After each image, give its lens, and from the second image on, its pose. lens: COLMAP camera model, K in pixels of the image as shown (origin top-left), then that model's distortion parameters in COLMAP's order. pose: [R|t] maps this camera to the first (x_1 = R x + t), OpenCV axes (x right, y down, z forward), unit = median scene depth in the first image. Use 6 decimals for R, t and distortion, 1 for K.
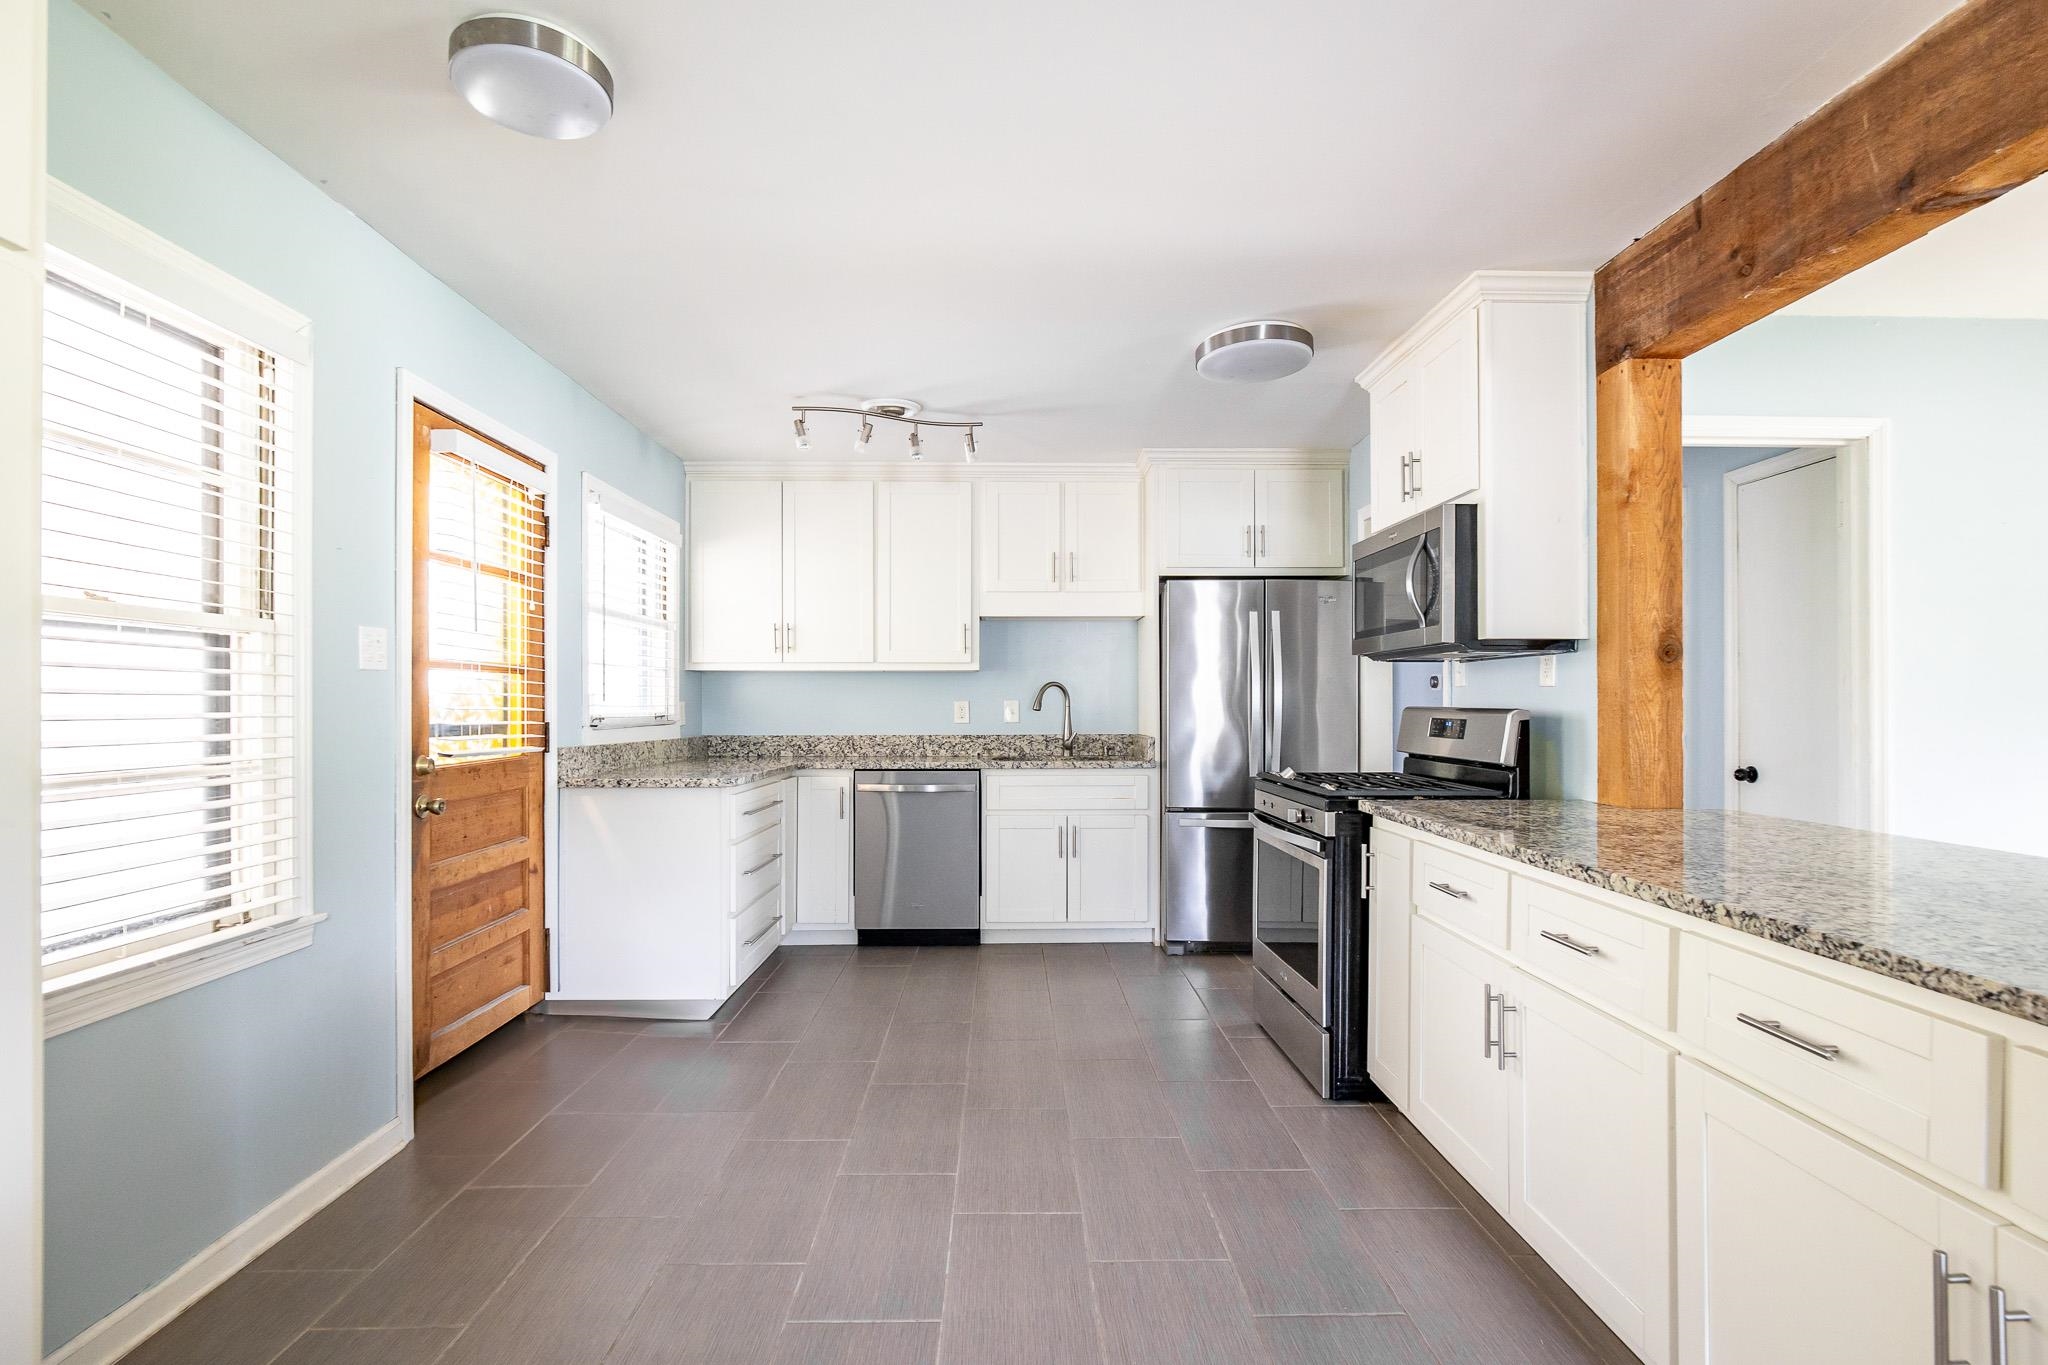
lens RADIAL K [[996.2, 0, 1025.7], [0, 996.2, 692.9], [0, 0, 1]] dist [0.002263, 0.000238]
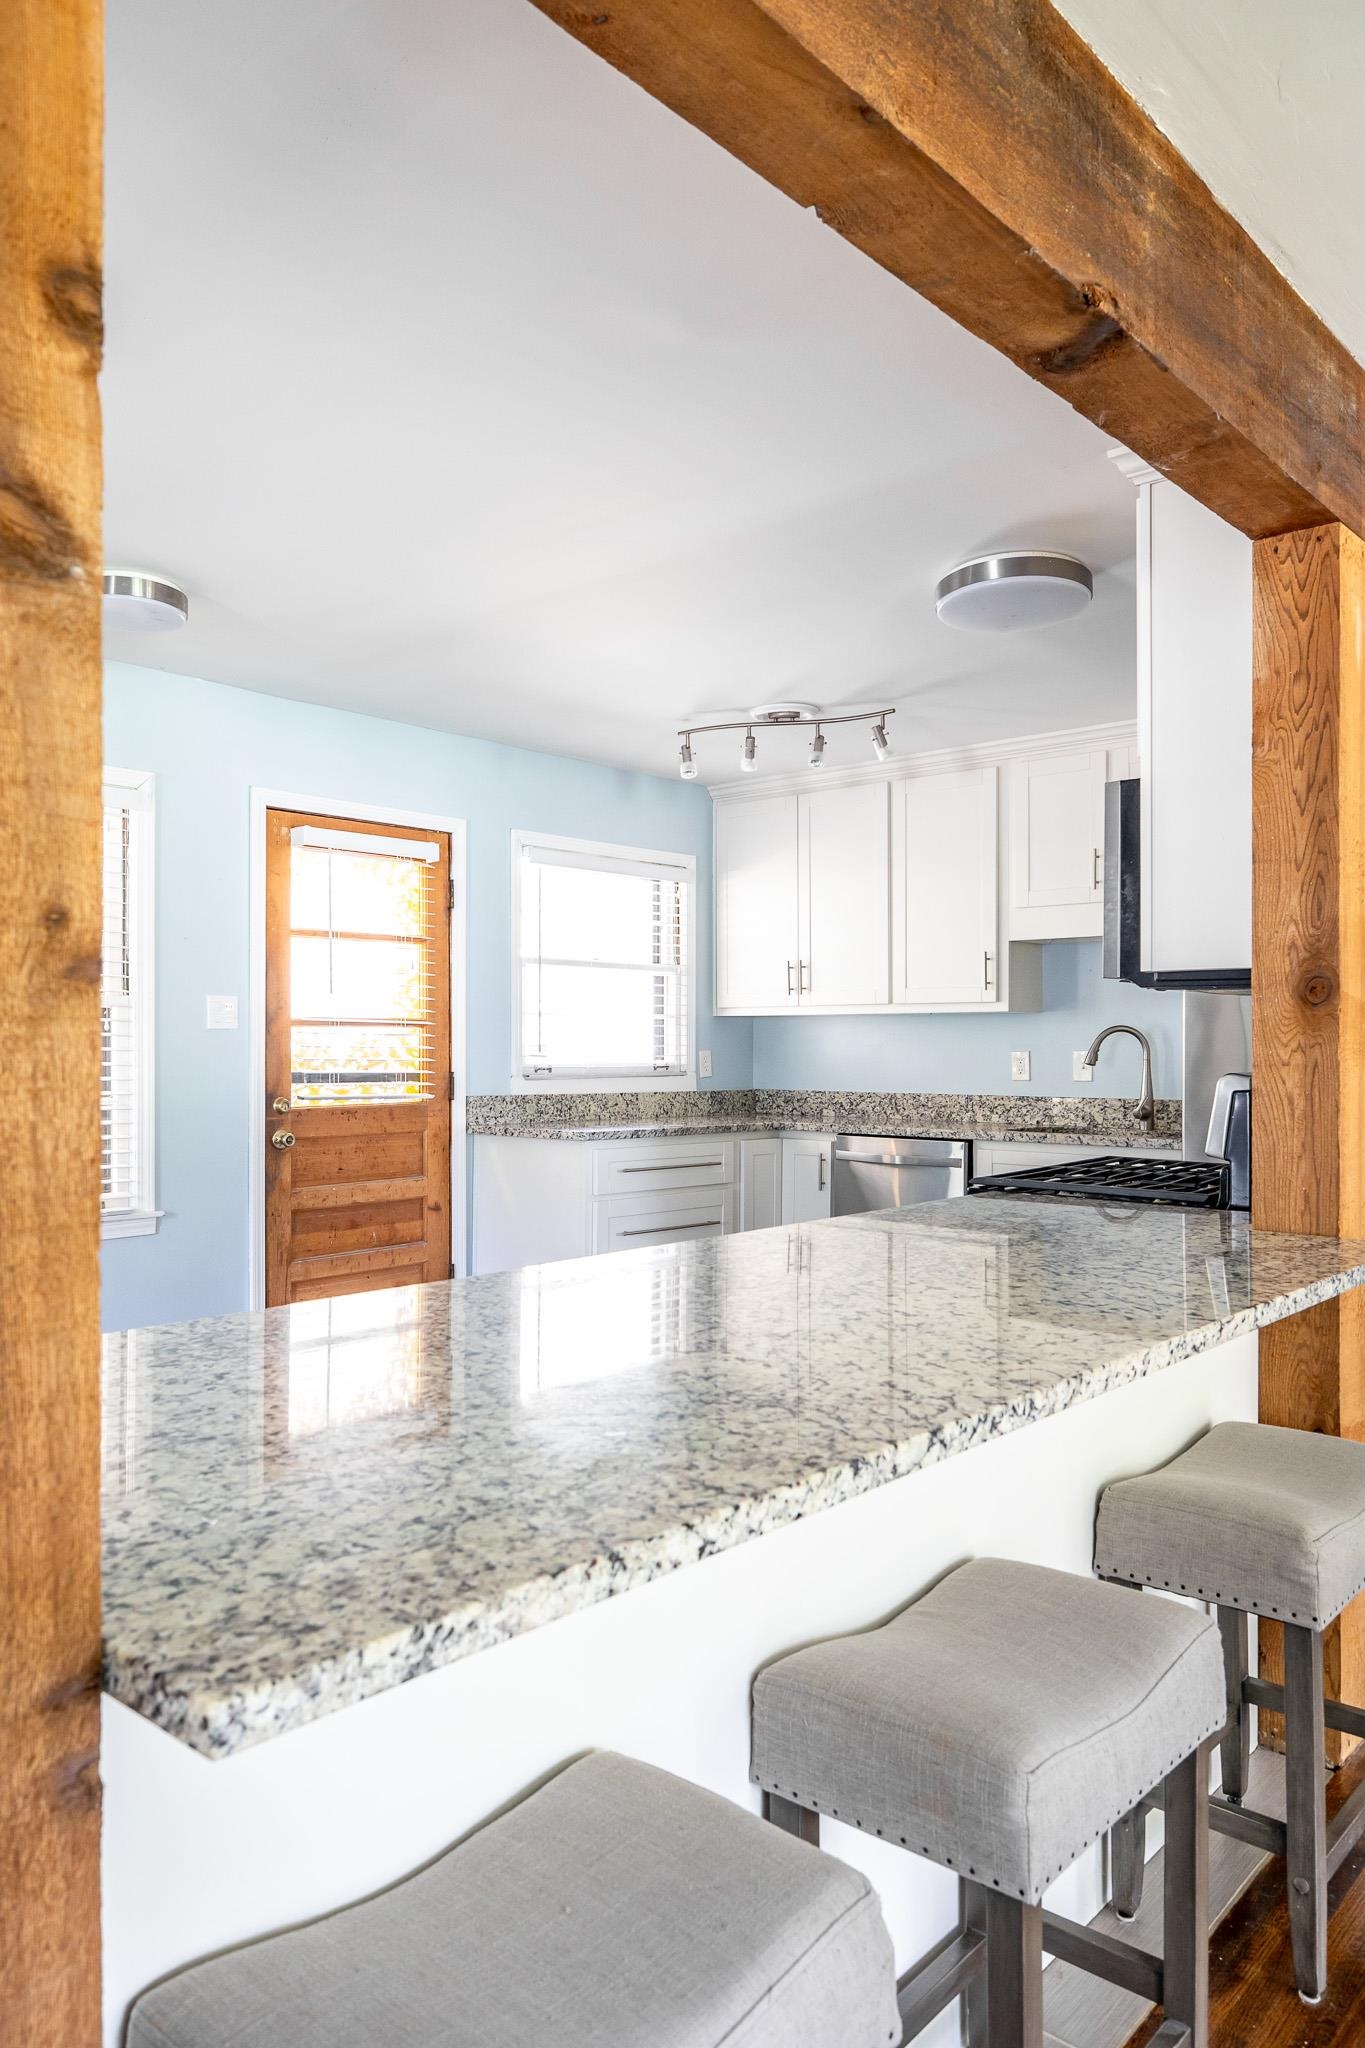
lens RADIAL K [[1412.4, 0, 680.9], [0, 1412.4, 1033.1], [0, 0, 1]] dist [-0.005619, -0.000976]
pose [[0.734699, -0.003408, -0.678385, 0.541440], [0.004860, 0.999988, 0.000240, -0.008436], [0.678376, -0.003473, 0.734707, 0.037265]]
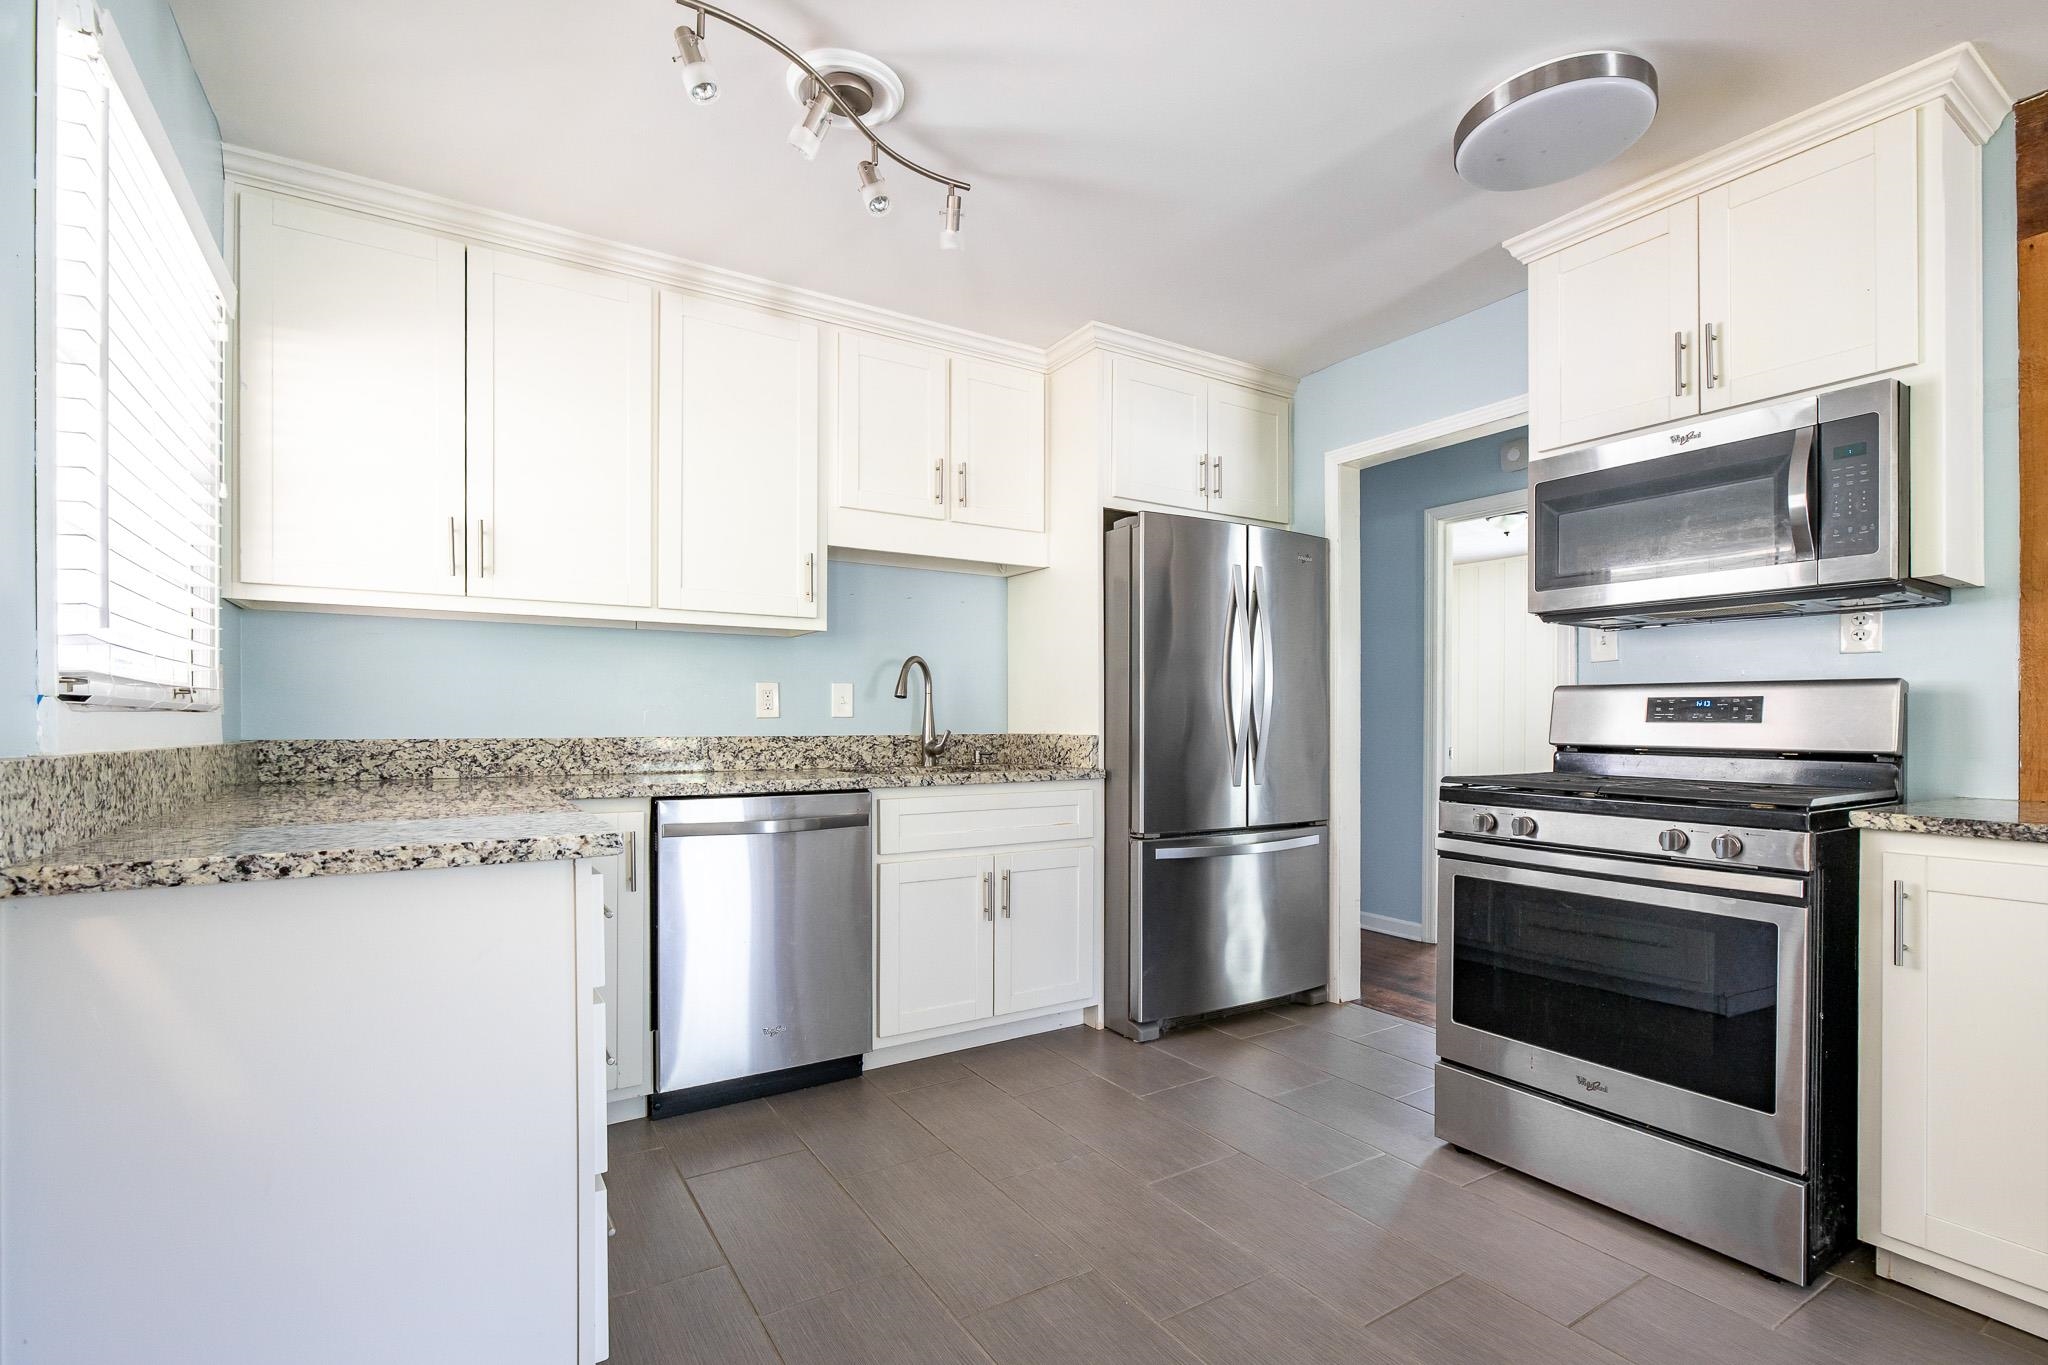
lens RADIAL K [[943.2, 0, 1030.0], [0, 943.2, 716.8], [0, 0, 1]] dist [0.001736, -0.000783]
pose [[0.854200, 0.004439, 0.519926, -0.264357], [-0.008138, 0.999955, 0.004833, 0.029078], [-0.519882, -0.008360, 0.854197, 0.460318]]
